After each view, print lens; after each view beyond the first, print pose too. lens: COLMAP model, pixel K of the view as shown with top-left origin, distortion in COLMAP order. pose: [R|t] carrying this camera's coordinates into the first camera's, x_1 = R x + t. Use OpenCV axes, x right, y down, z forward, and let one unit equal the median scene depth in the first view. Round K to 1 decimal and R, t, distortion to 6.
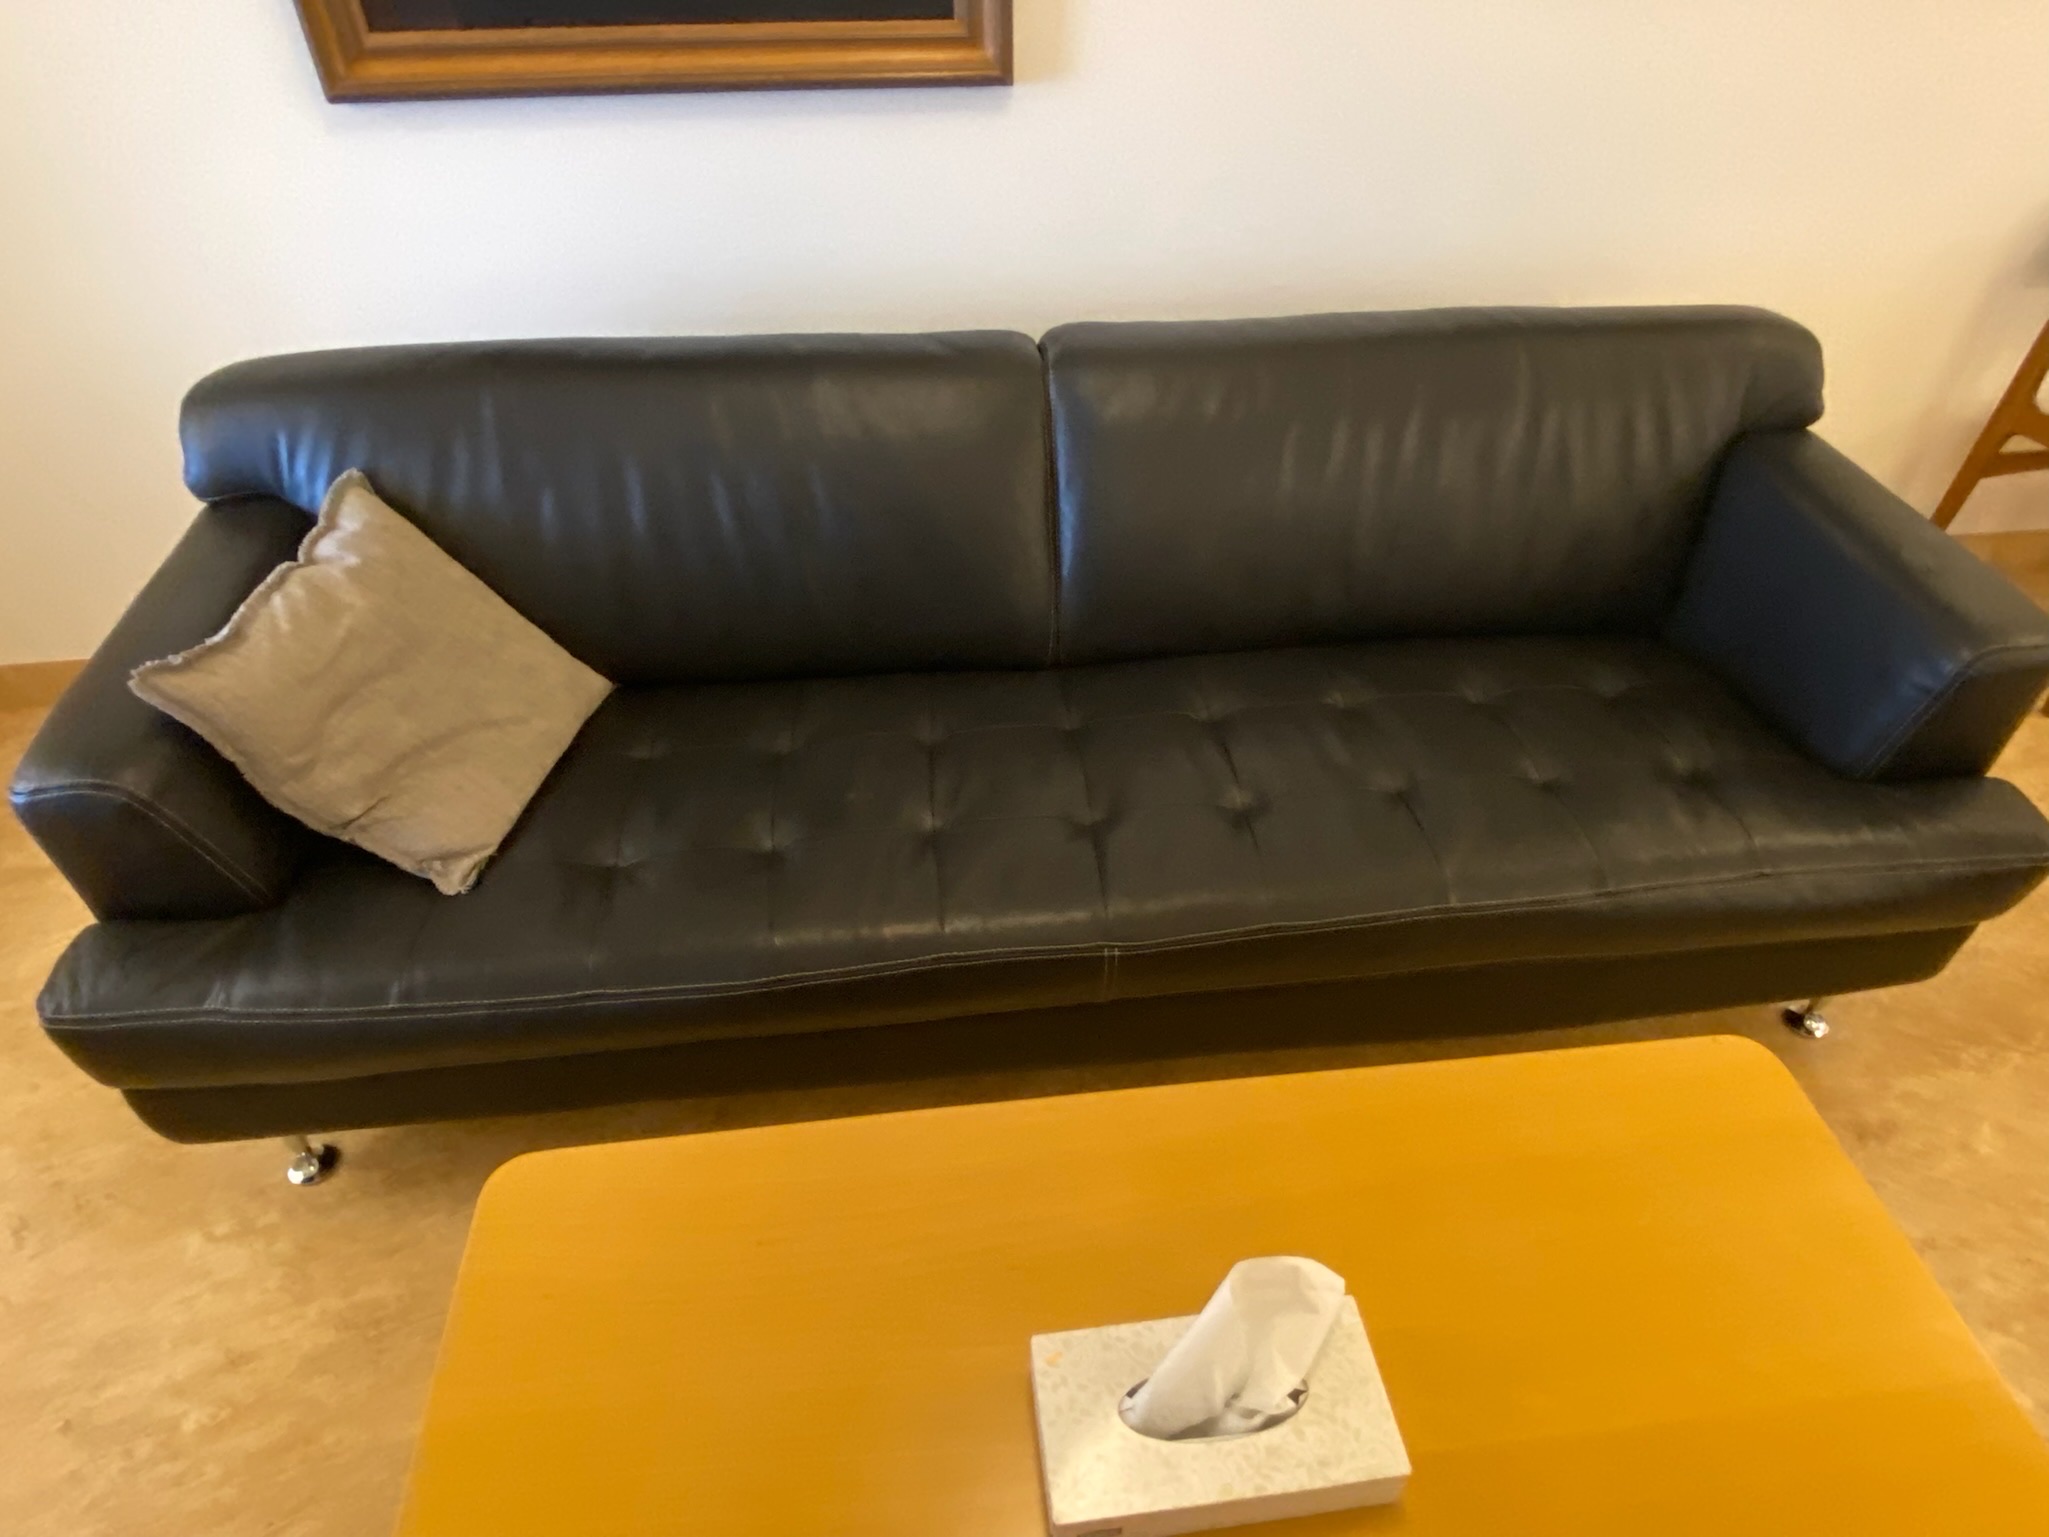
lens RADIAL K [[1156.1, 0, 1024.5], [0, 1156.1, 768.5], [0, 0, 1]] dist [-0.005821, -0.000835]
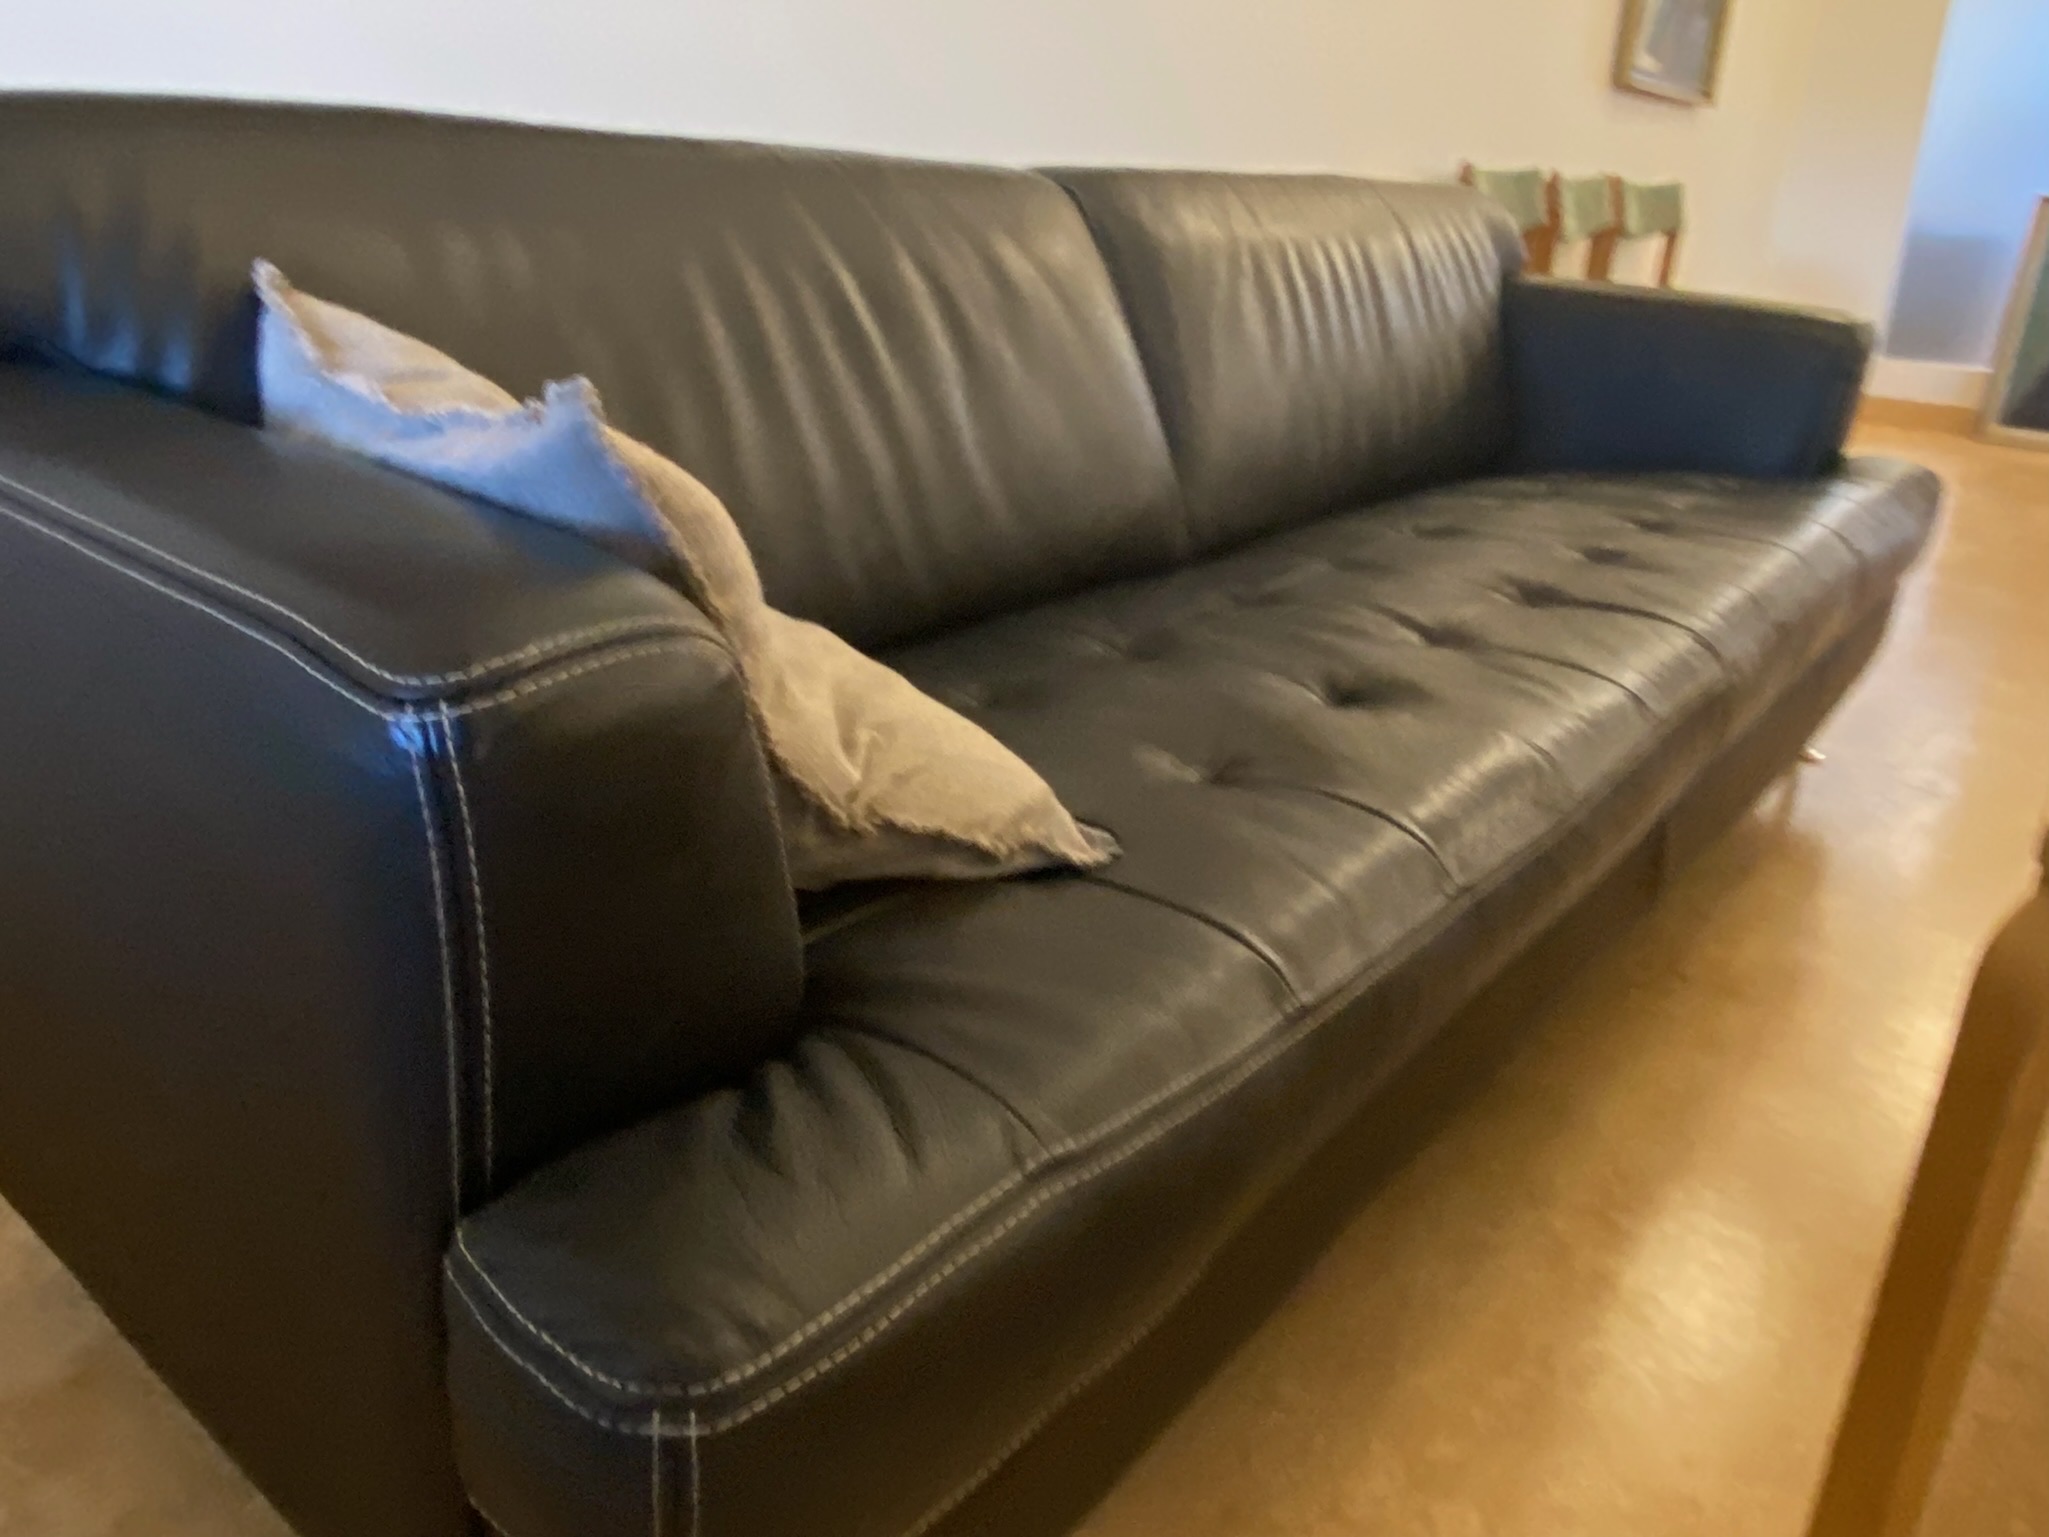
lens RADIAL K [[1462.4, 0, 971.7], [0, 1462.4, 721.0], [0, 0, 1]] dist [0.007788, -0.004559]
pose [[0.708083, -0.212482, 0.673402, -0.886608], [0.431553, 0.885046, -0.174516, 0.133006], [-0.558910, 0.414180, 0.718383, 0.536131]]
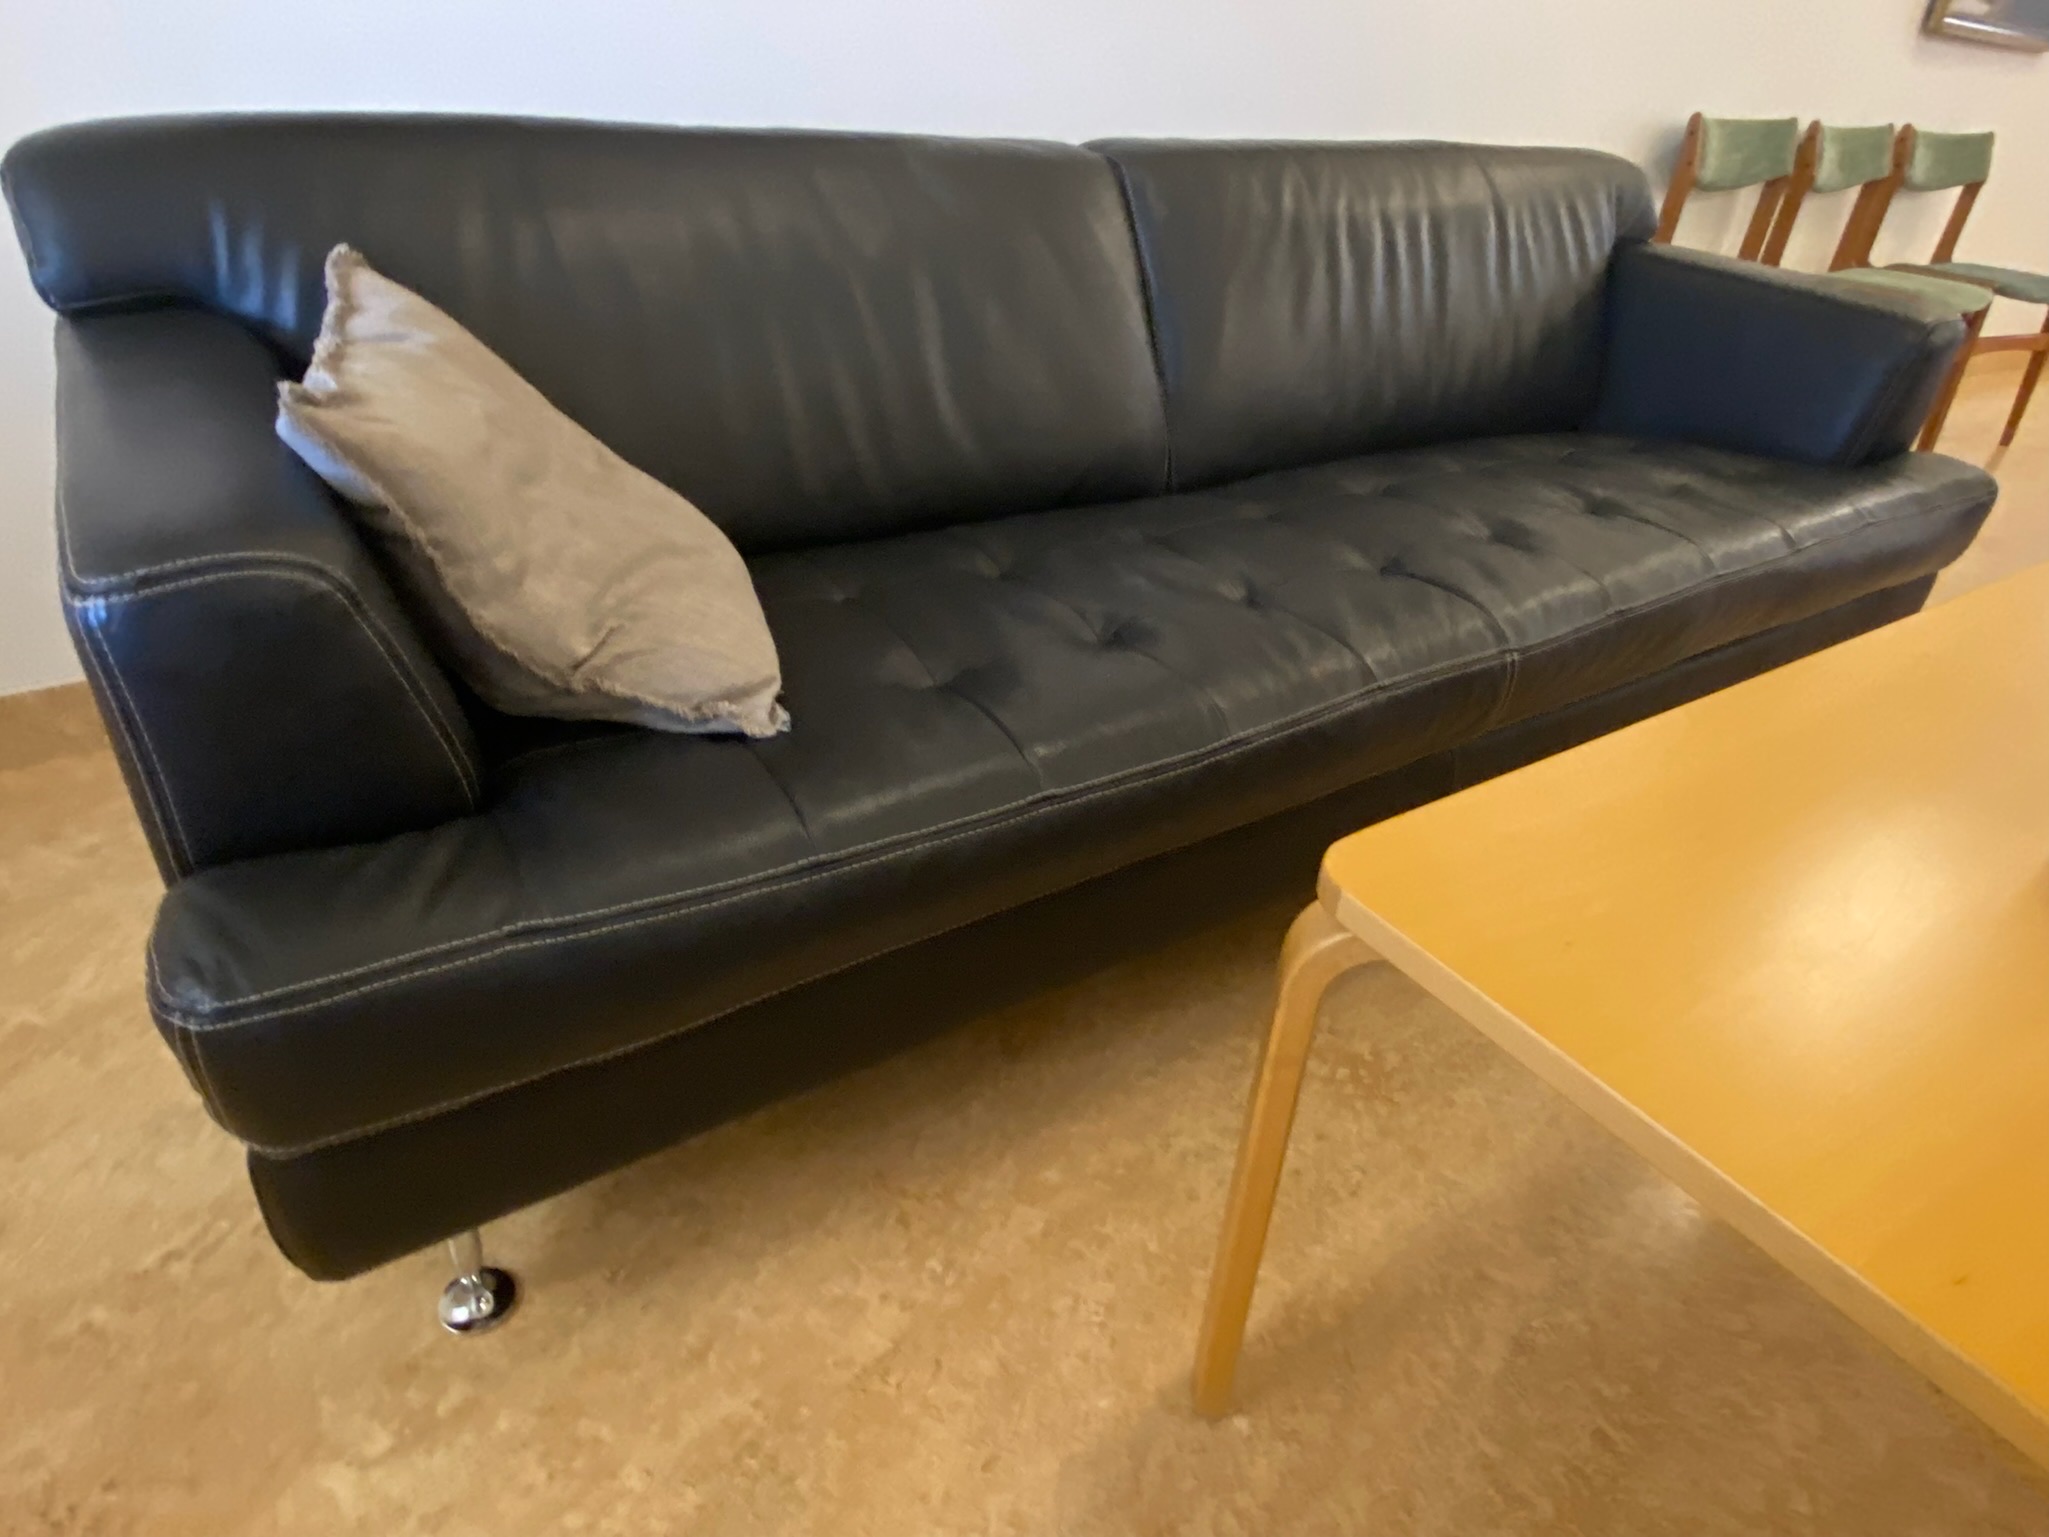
lens RADIAL K [[1156.1, 0, 1024.5], [0, 1156.1, 768.5], [0, 0, 1]] dist [-0.005821, -0.000835]
pose [[0.890783, -0.192305, 0.411733, -0.613709], [0.246527, 0.965631, -0.082350, 0.210482], [-0.381746, 0.174859, 0.907576, 0.304919]]
